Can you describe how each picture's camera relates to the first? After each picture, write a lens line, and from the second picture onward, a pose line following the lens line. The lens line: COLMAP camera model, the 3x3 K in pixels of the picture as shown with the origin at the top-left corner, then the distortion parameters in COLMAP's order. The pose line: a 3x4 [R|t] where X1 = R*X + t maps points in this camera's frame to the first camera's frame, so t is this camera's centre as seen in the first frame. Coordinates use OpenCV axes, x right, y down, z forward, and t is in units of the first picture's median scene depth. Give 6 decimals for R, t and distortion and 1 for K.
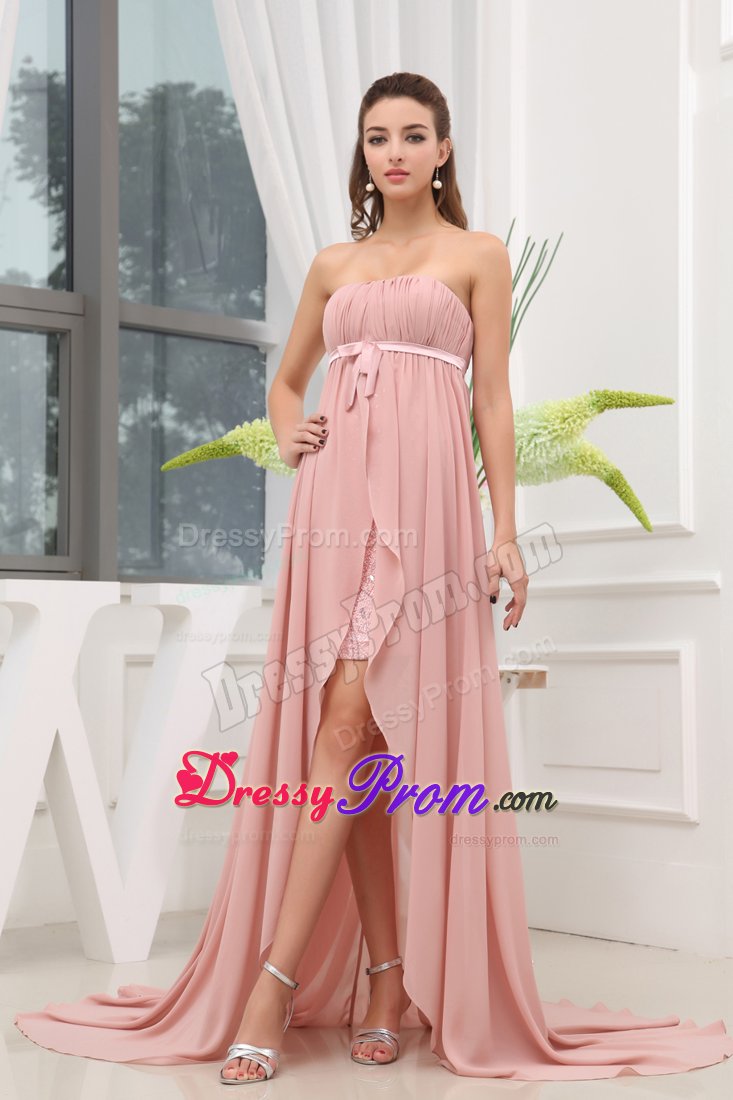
lens RADIAL K [[2166.0, 0, 366.5], [0, 2166.0, 550.0], [0, 0, 1]] dist [0.358270, 0.278913]
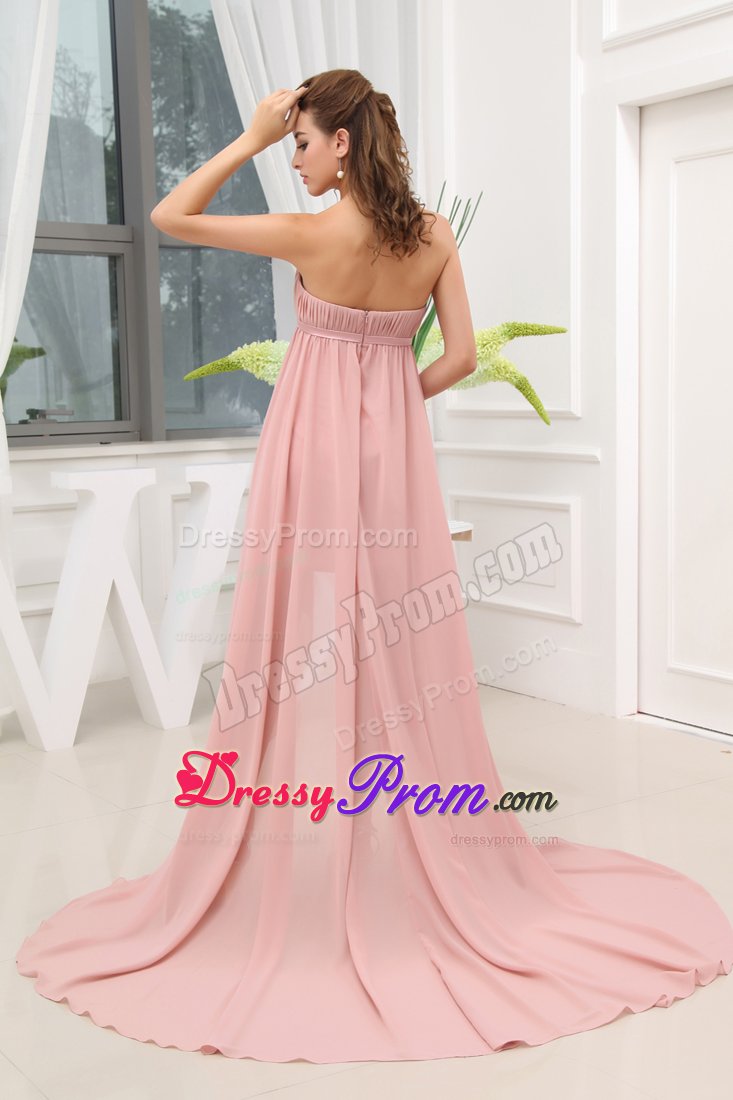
lens RADIAL K [[1307.3, 0, 364.5], [0, 1307.3, 505.4], [0, 0, 1]] dist [0.138705, -0.018035]
pose [[0.999681, -0.020809, -0.014331, 0.027385], [0.022990, 0.984427, 0.174286, -0.101957], [0.010482, -0.174559, 0.984591, 0.195134]]
